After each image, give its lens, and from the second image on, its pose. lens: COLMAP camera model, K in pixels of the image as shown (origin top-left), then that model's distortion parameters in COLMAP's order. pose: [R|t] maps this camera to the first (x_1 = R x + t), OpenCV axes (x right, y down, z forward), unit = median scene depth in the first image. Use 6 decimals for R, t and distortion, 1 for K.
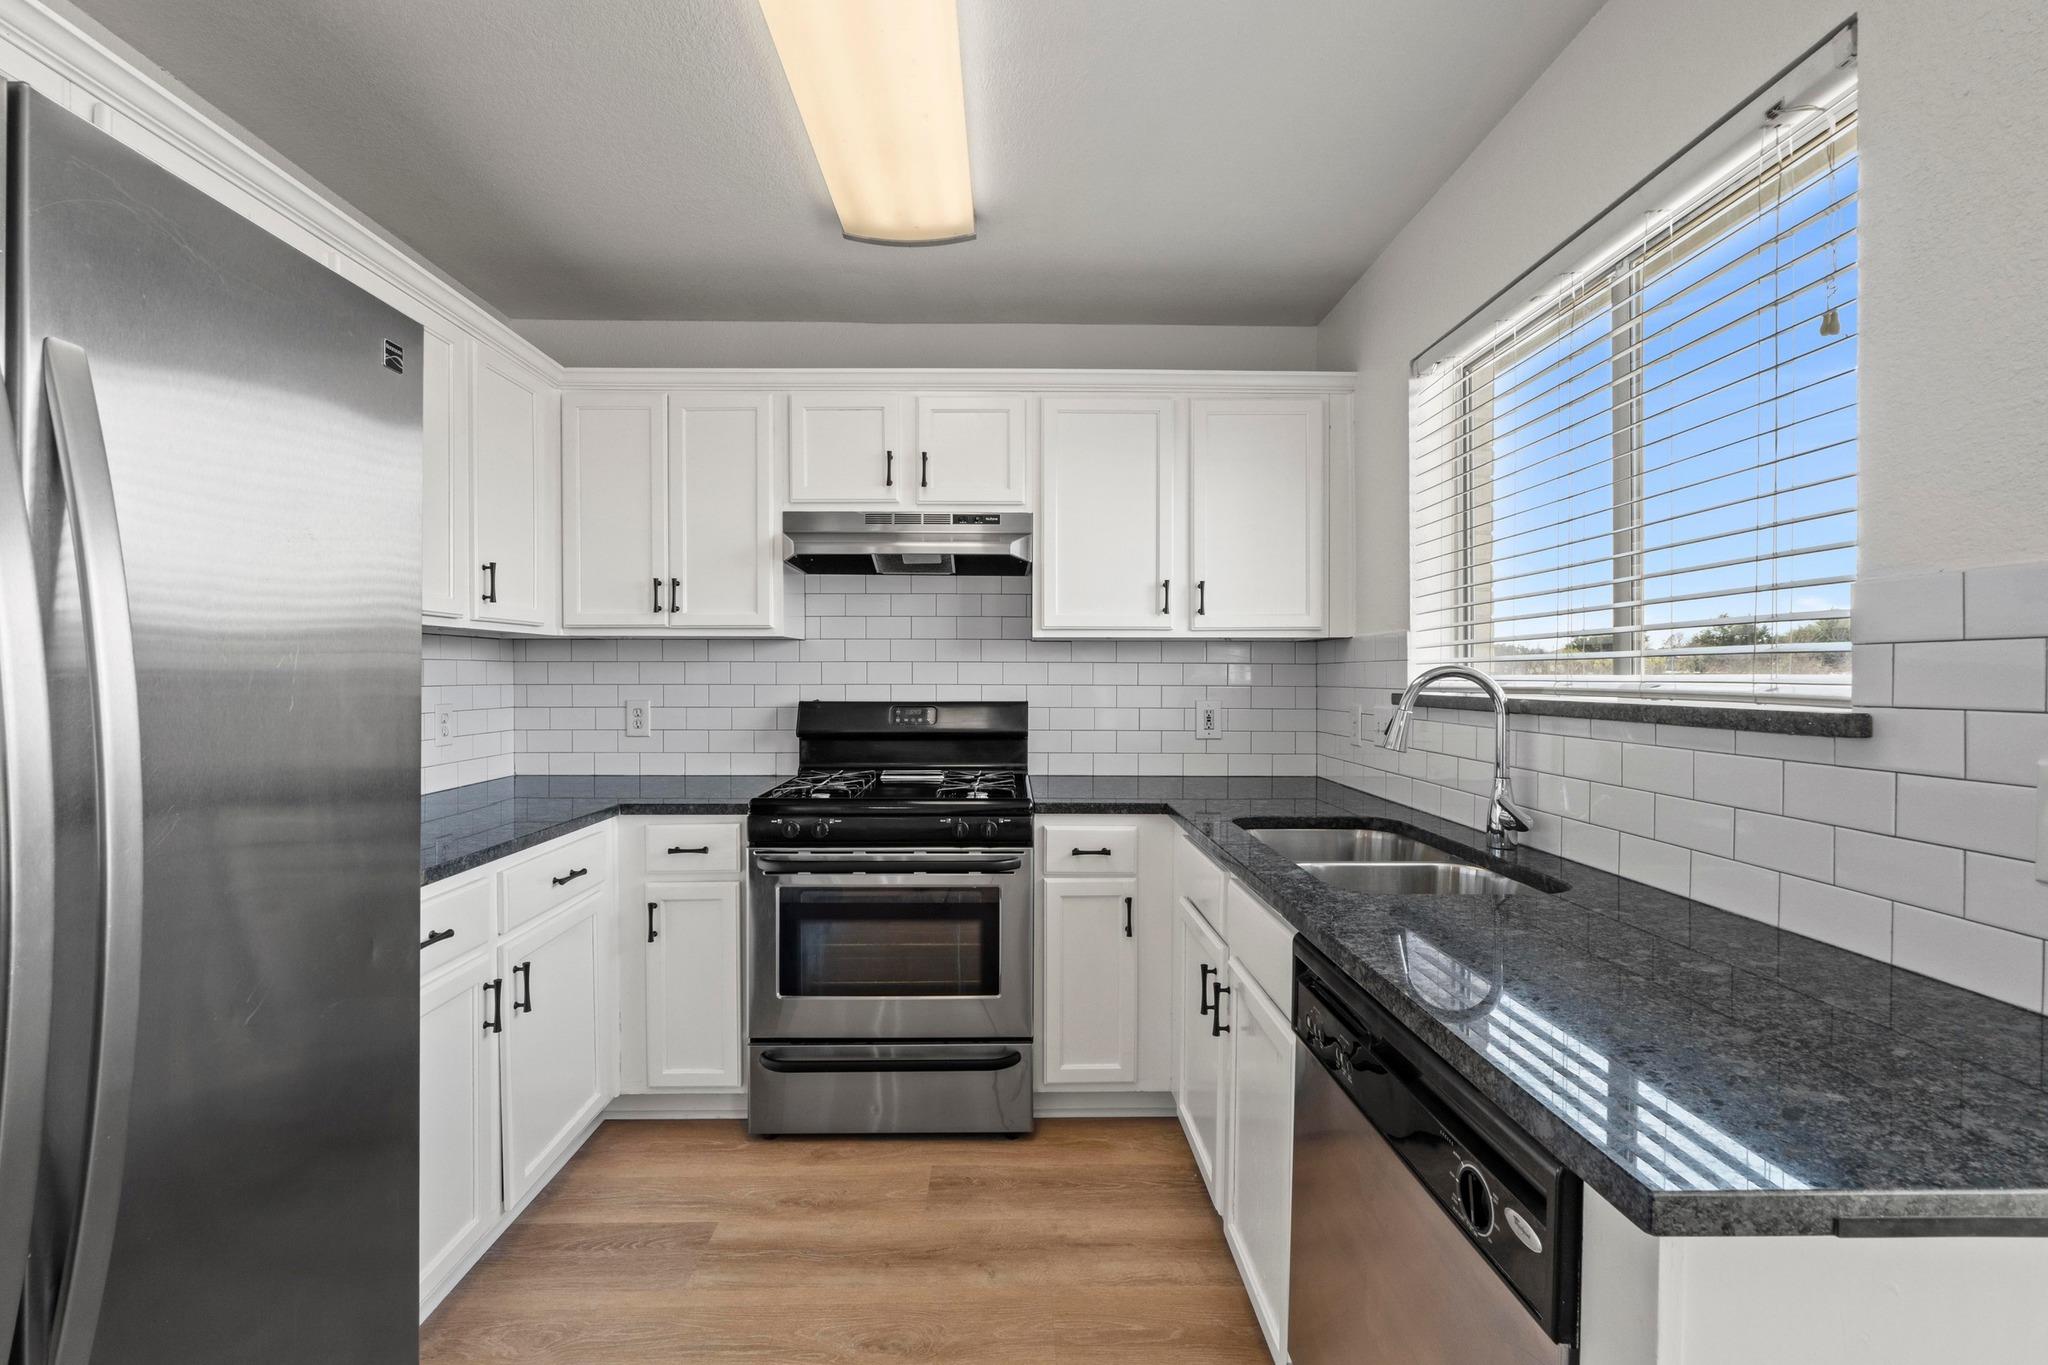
lens RADIAL K [[865.5, 0, 1020.9], [0, 865.5, 681.8], [0, 0, 1]] dist [-0.003477, 0.000159]
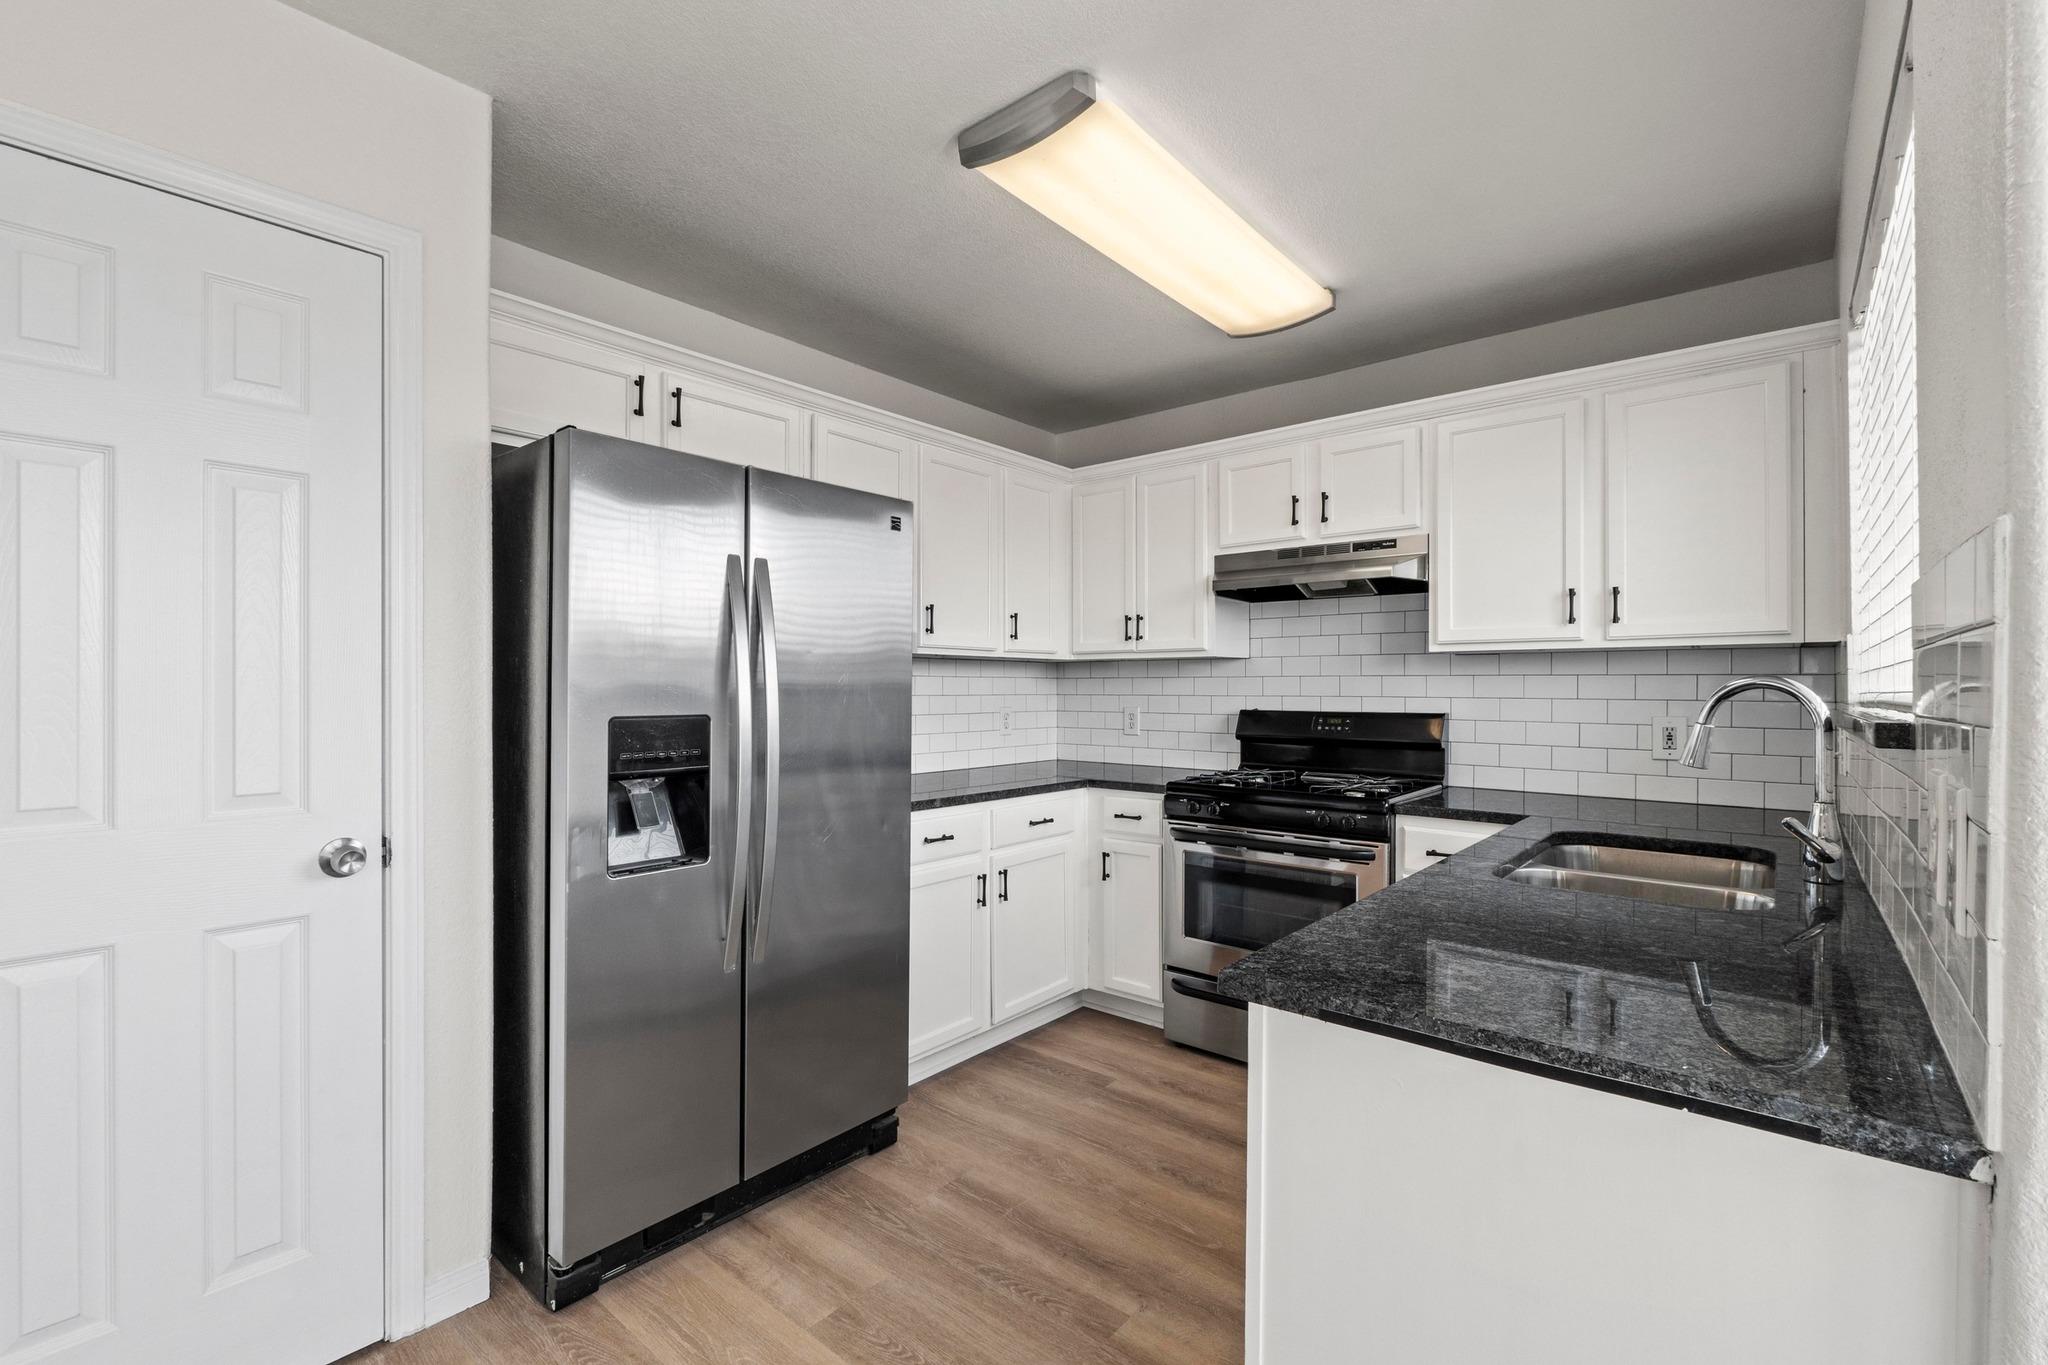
lens RADIAL K [[895.5, 0, 1016.2], [0, 895.5, 687.1], [0, 0, 1]] dist [-0.004906, -0.000174]
pose [[0.751329, -0.000809, -0.659927, 0.390207], [-0.007218, 0.999929, -0.009444, 0.005990], [0.659888, 0.011859, 0.751270, -0.162247]]
